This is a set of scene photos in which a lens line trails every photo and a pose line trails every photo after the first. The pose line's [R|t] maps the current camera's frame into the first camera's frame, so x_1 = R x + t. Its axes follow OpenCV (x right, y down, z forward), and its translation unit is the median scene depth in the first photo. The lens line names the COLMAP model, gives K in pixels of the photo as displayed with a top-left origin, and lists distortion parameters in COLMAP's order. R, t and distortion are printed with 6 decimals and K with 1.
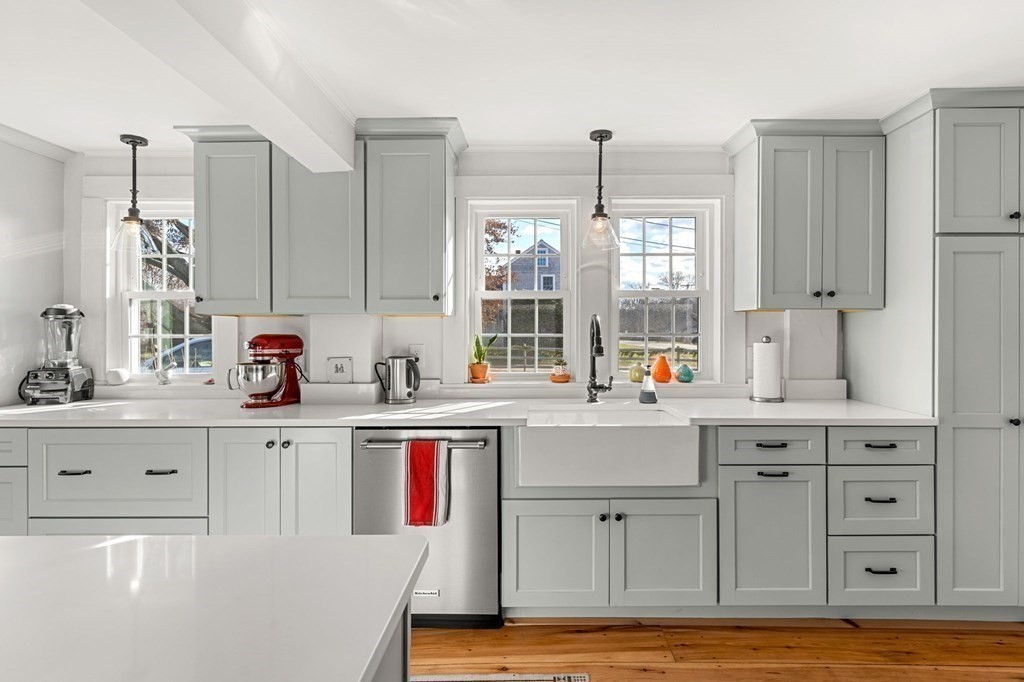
lens RADIAL K [[493.0, 0, 522.2], [0, 493.0, 329.6], [0, 0, 1]] dist [0.000784, -0.000004]
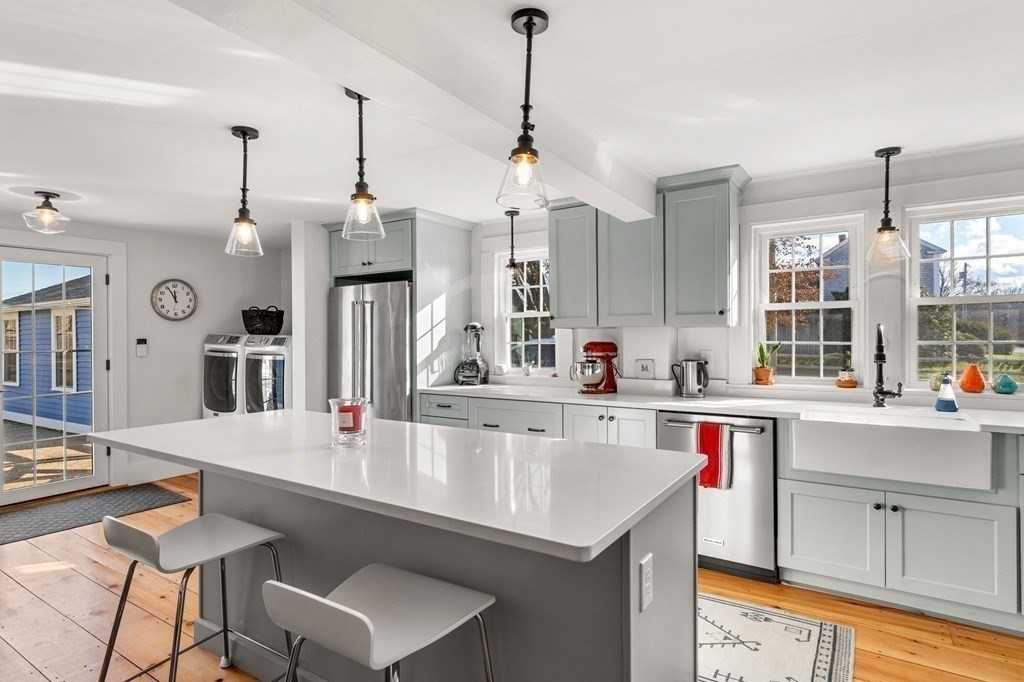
lens RADIAL K [[527.3, 0, 522.0], [0, 527.3, 338.2], [0, 0, 1]] dist [0.004362, 0.001333]
pose [[0.850373, -0.001763, -0.526178, 0.089860], [0.004707, 0.999980, 0.004257, -0.007818], [0.526159, -0.006097, 0.850364, -0.363532]]
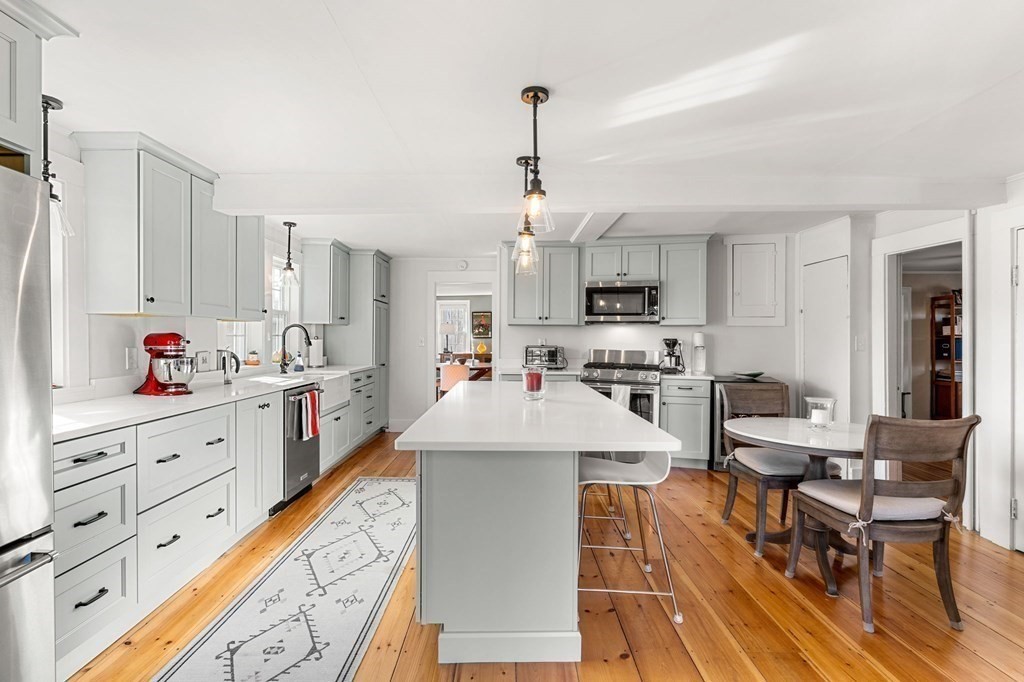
lens RADIAL K [[493.0, 0, 522.2], [0, 493.0, 329.6], [0, 0, 1]] dist [0.000784, -0.000004]
pose [[-0.032704, 0.017058, 0.999320, -1.667542], [-0.003484, 0.999846, -0.017181, 0.018211], [-0.999459, -0.004044, -0.032639, 0.213196]]
